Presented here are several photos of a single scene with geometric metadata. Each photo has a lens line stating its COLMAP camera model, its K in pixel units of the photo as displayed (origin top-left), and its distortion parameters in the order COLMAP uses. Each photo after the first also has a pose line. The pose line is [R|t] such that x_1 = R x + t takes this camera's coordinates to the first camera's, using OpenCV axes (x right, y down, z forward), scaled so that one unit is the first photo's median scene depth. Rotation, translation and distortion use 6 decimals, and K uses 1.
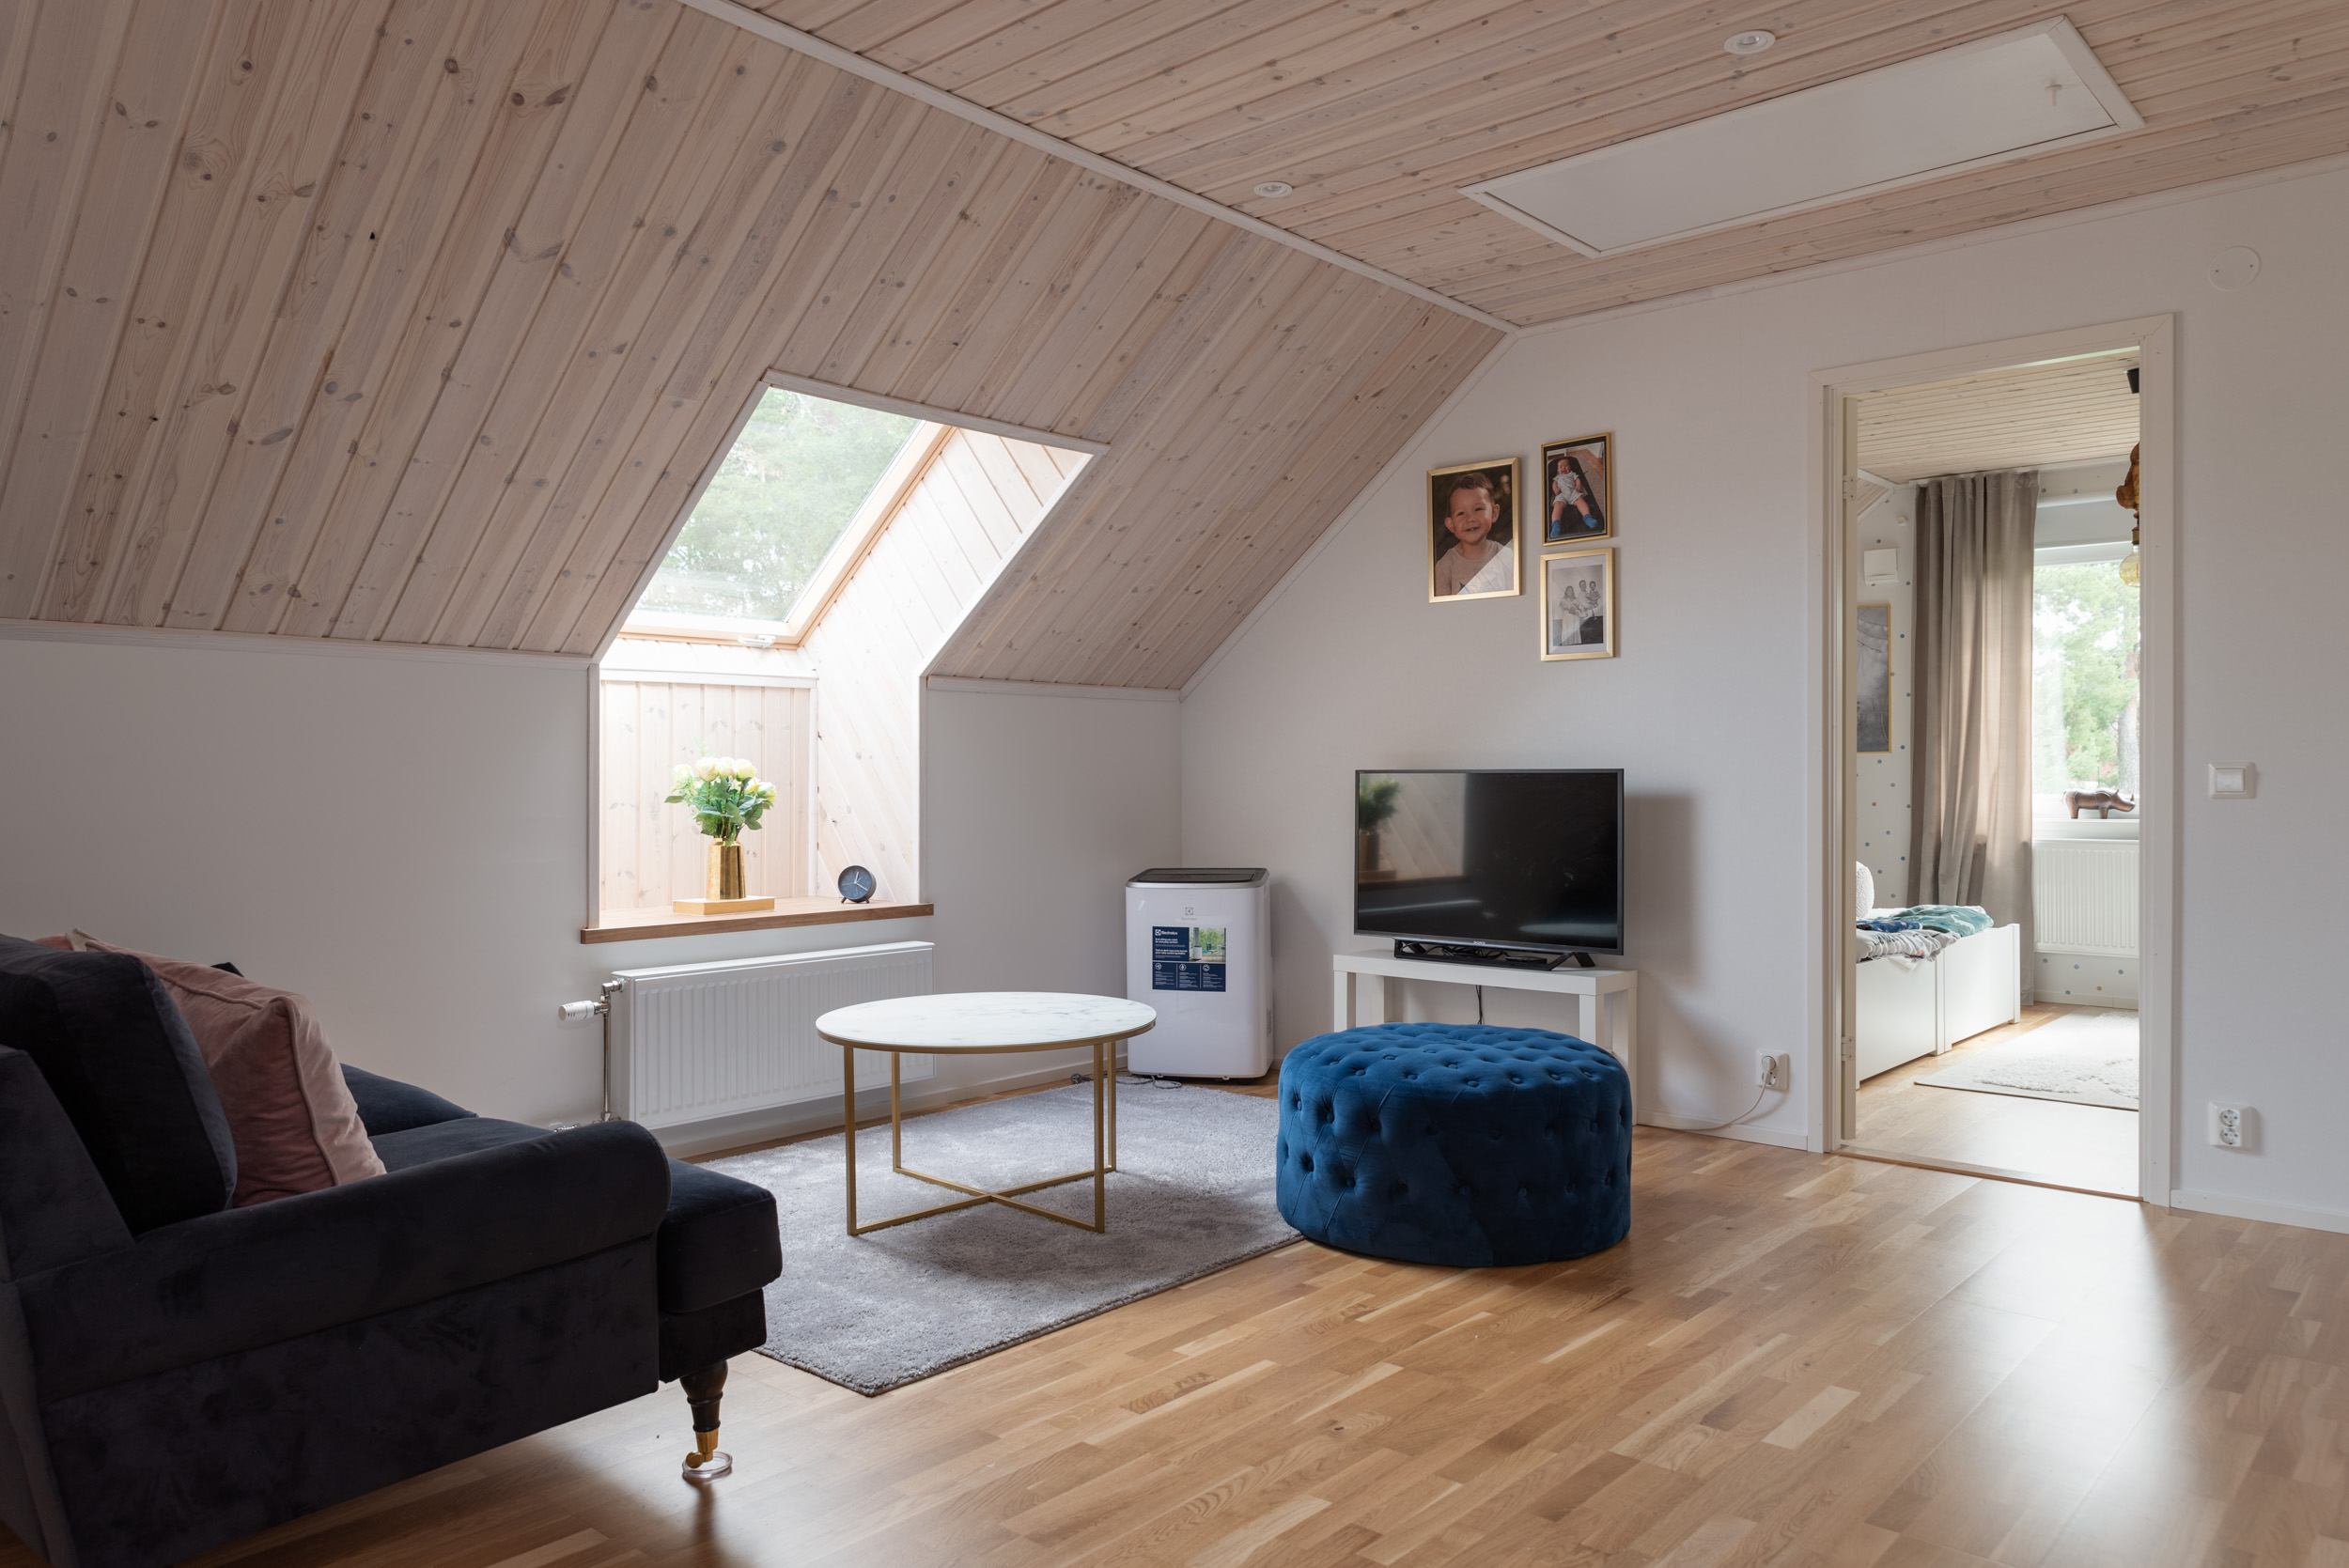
lens RADIAL K [[1600.4, 0, 1179.8], [0, 1600.4, 777.3], [0, 0, 1]] dist [-0.005653, -0.000256]
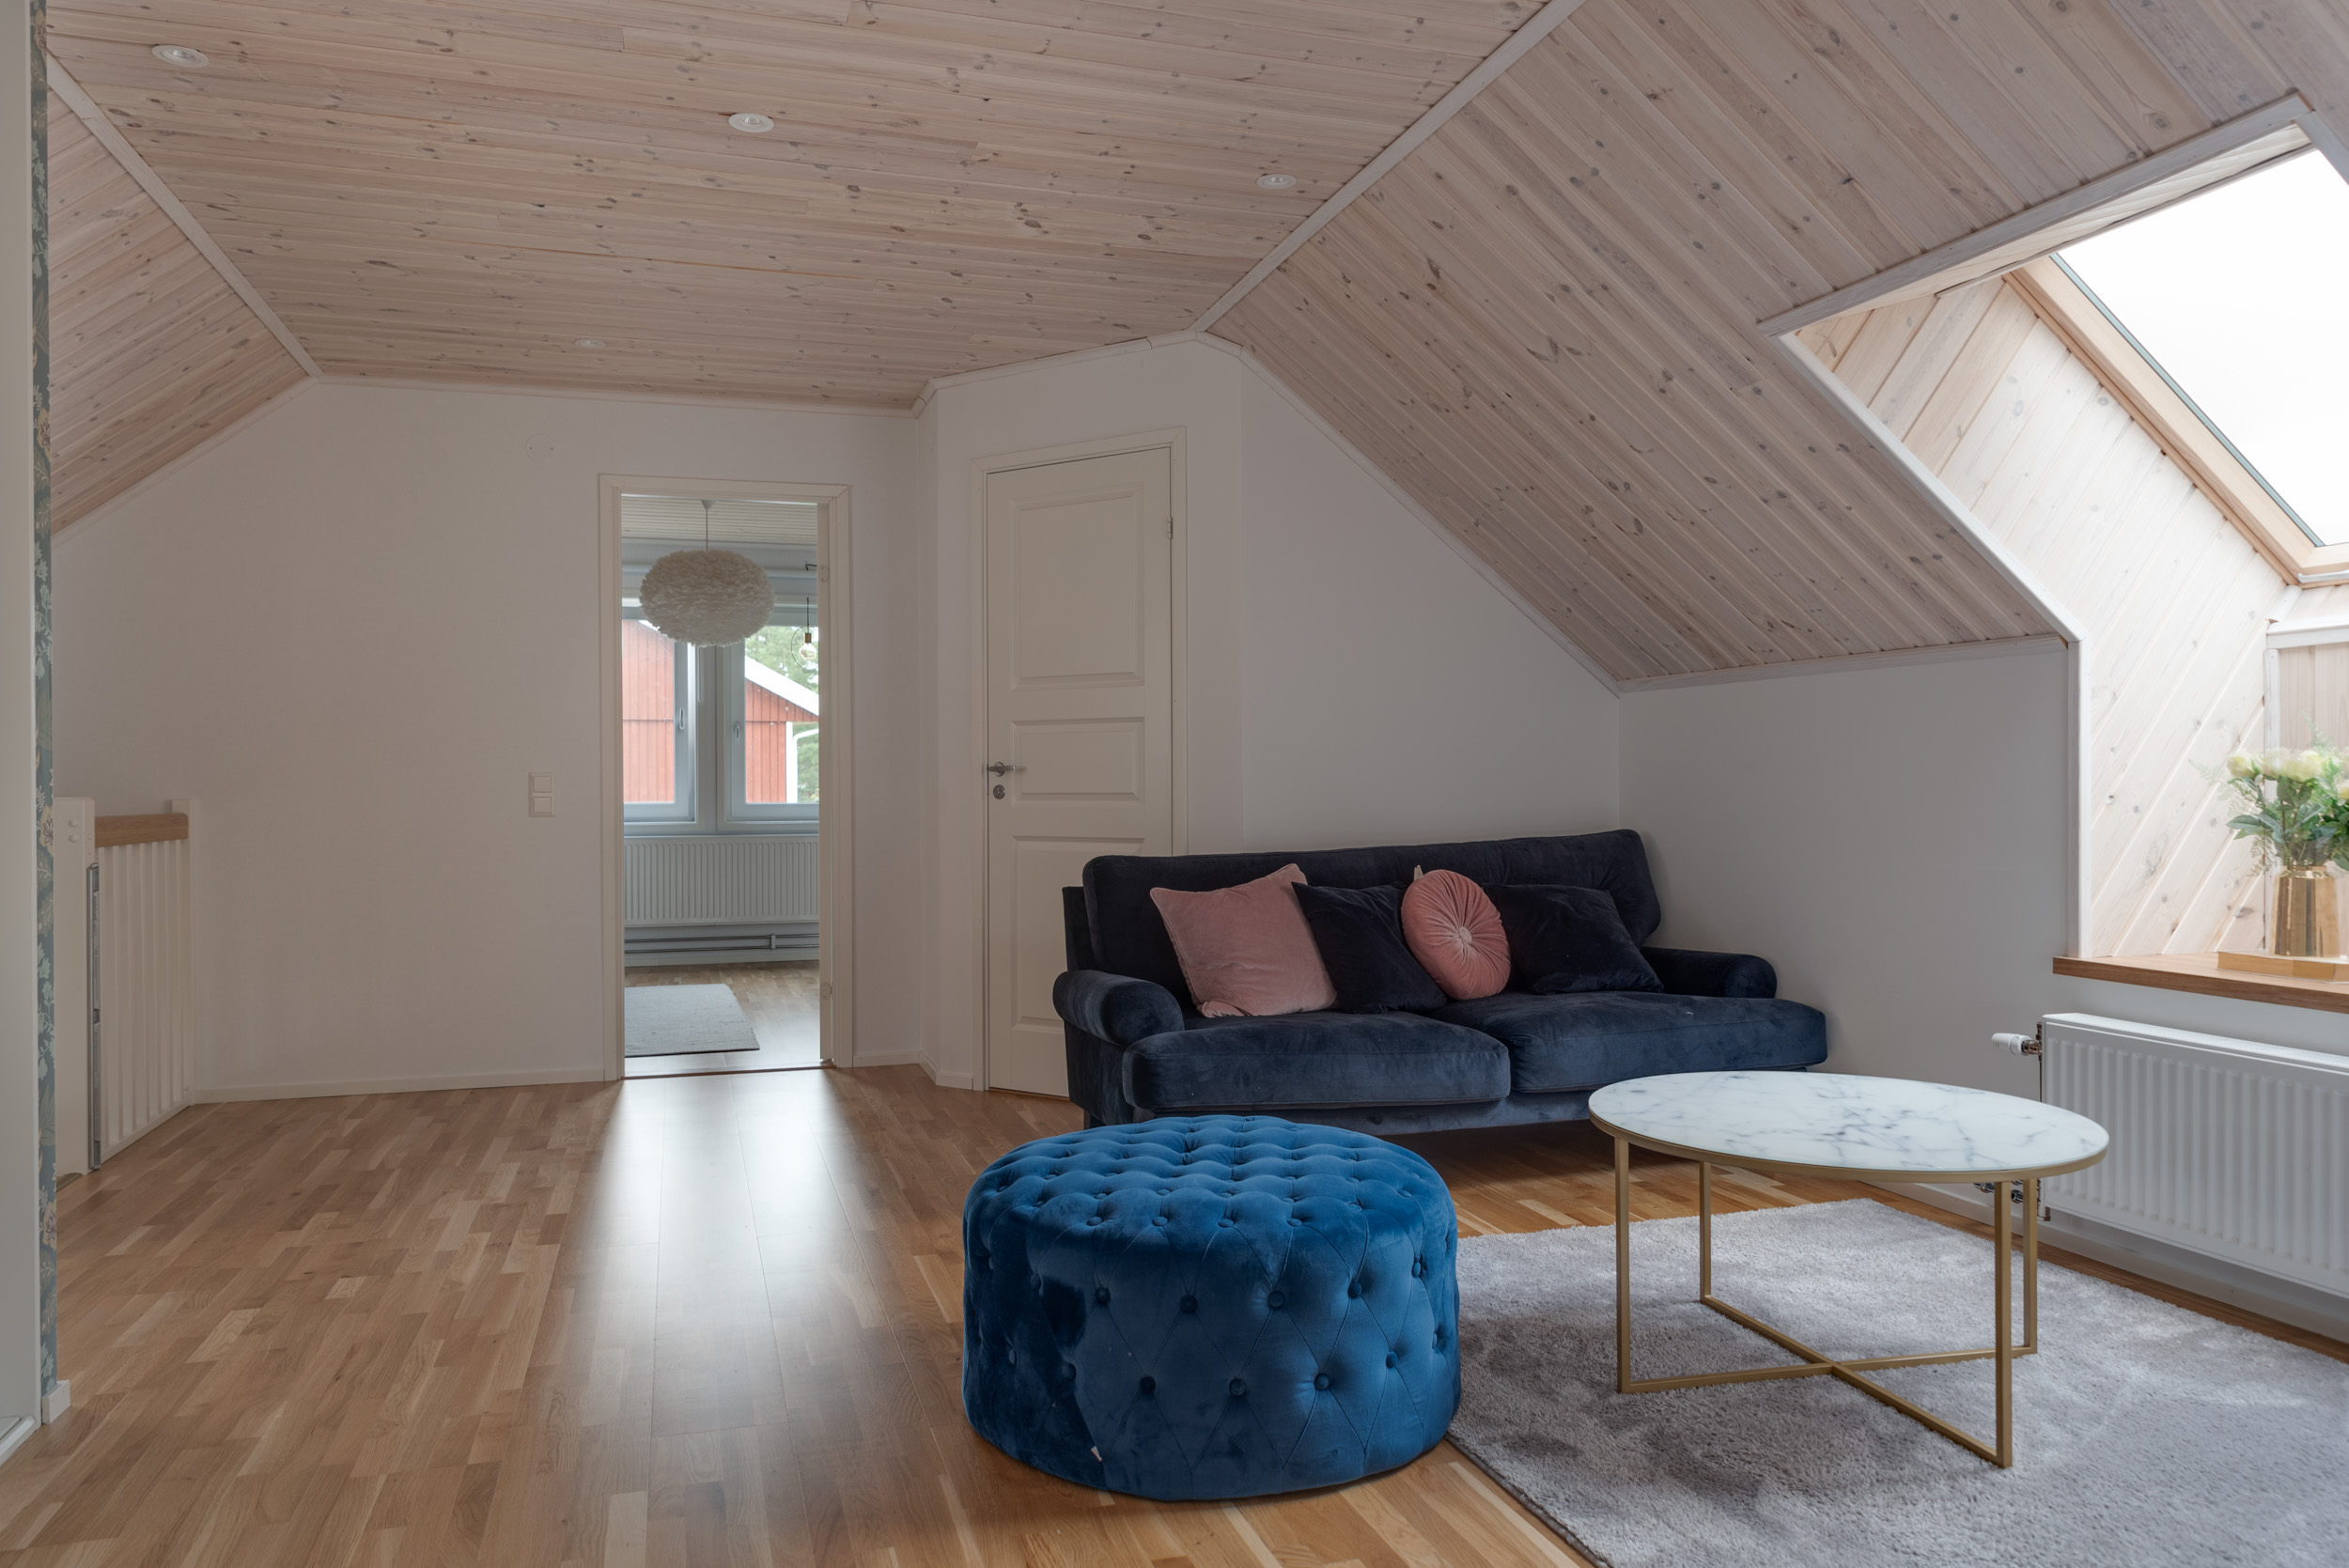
lens RADIAL K [[1600.4, 0, 1179.8], [0, 1600.4, 777.3], [0, 0, 1]] dist [-0.005653, -0.000256]
pose [[-0.516792, -0.002067, -0.856108, 0.597747], [0.005204, 0.999971, -0.005555, 0.002772], [0.856095, -0.007326, -0.516767, 1.042341]]
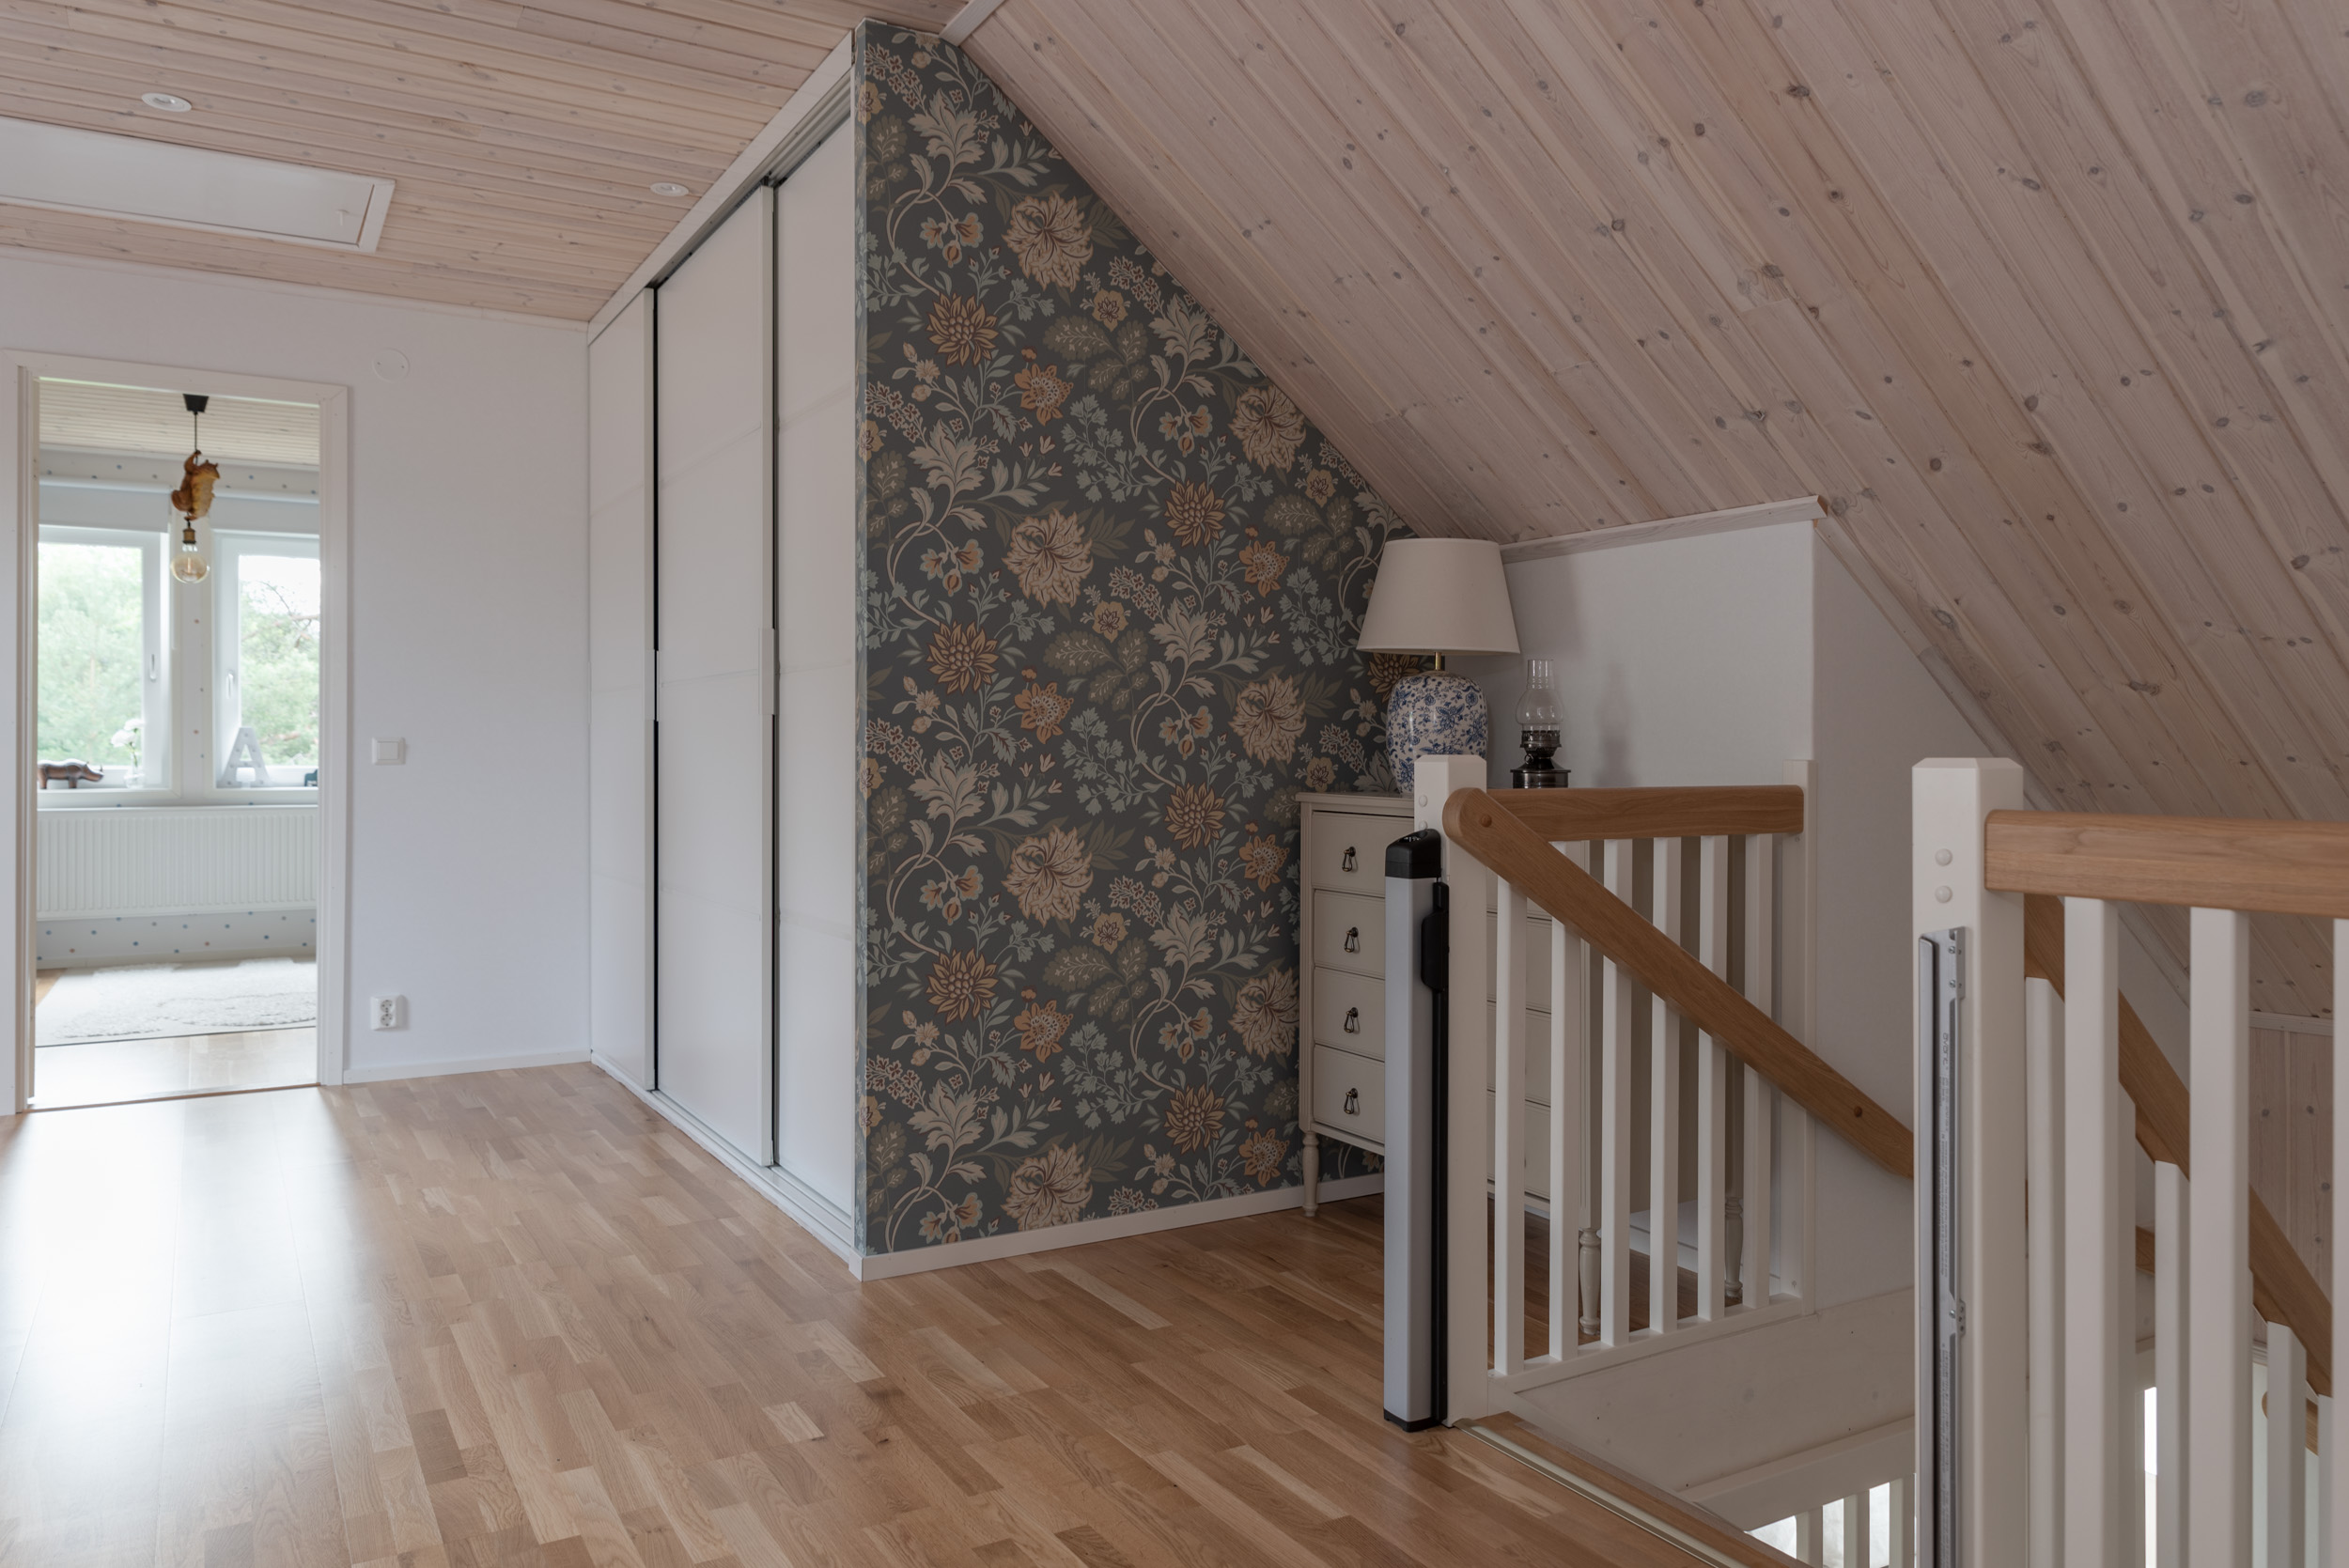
lens RADIAL K [[1626.2, 0, 1176.9], [0, 1626.2, 752.1], [0, 0, 1]] dist [0.007245, 0.001422]
pose [[0.305158, 0.001725, 0.952300, -0.388259], [-0.001992, 0.999997, -0.001173, 0.002873], [-0.952300, -0.001539, 0.305160, -0.031974]]
